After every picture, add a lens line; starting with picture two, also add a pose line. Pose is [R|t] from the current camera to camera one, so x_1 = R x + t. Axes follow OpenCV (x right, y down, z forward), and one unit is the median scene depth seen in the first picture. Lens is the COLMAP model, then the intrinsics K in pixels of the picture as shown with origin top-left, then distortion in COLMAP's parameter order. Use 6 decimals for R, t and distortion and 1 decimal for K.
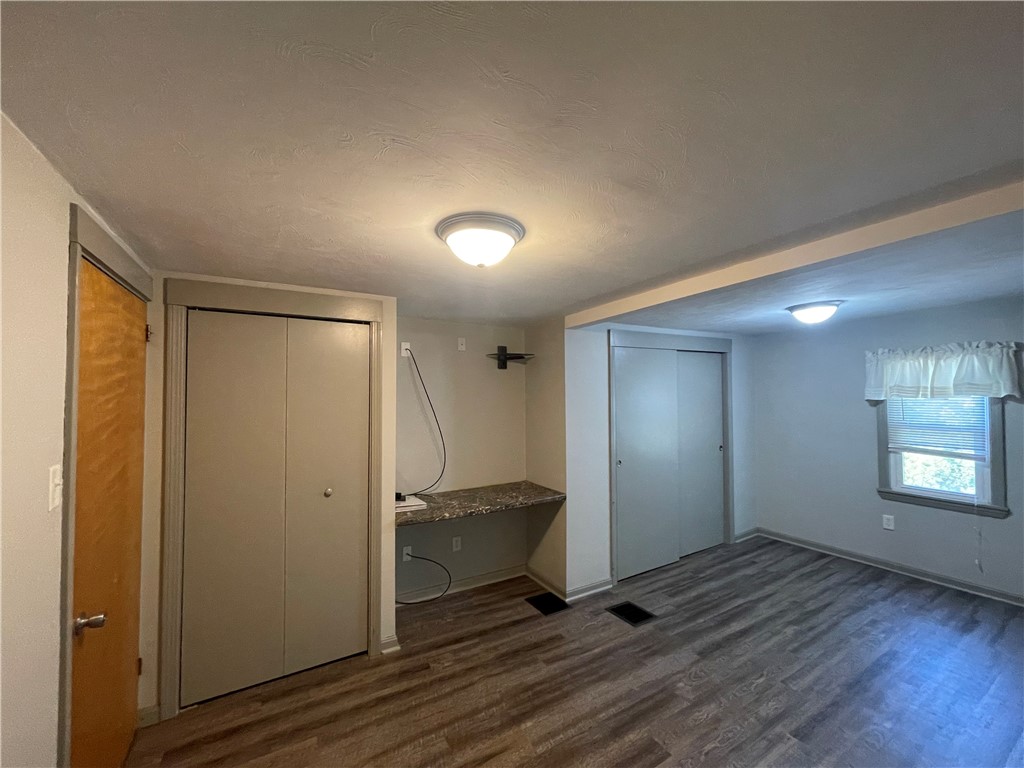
lens RADIAL K [[413.7, 0, 514.2], [0, 413.7, 385.9], [0, 0, 1]] dist [-0.003393, 0.000691]
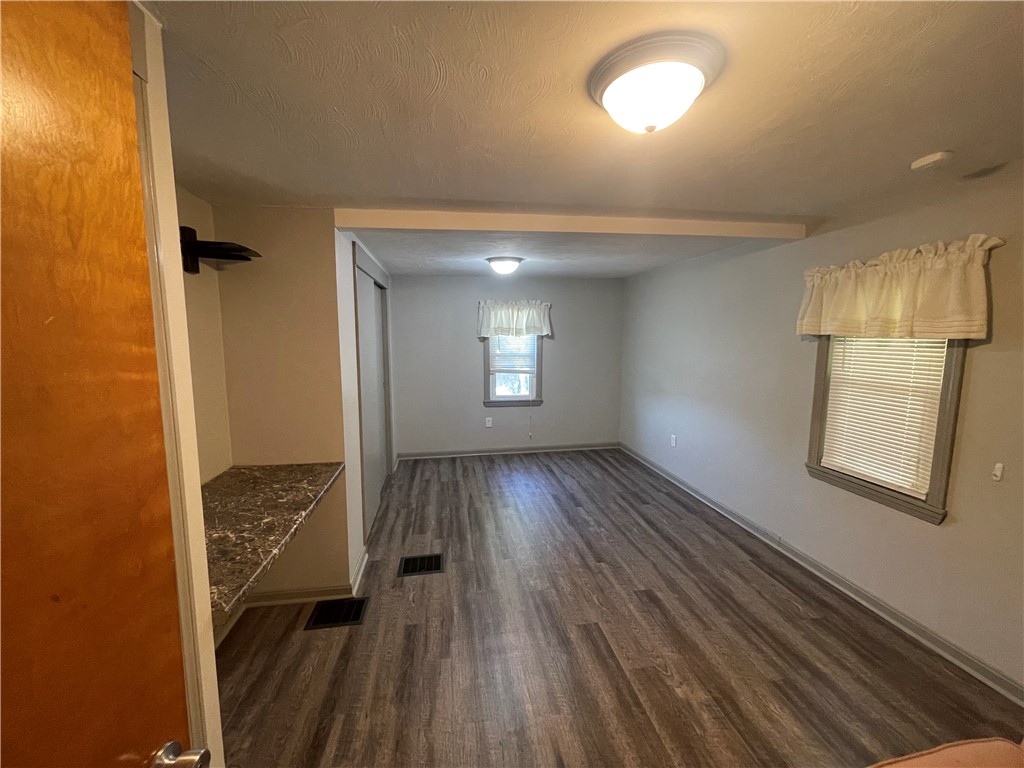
lens RADIAL K [[413.7, 0, 512.1], [0, 413.7, 381.9], [0, 0, 1]] dist [-0.003393, 0.000691]
pose [[0.361306, -0.093432, 0.927755, -0.421756], [-0.027135, 0.993492, 0.110619, 0.030096], [-0.932052, -0.065142, 0.356420, 0.455200]]
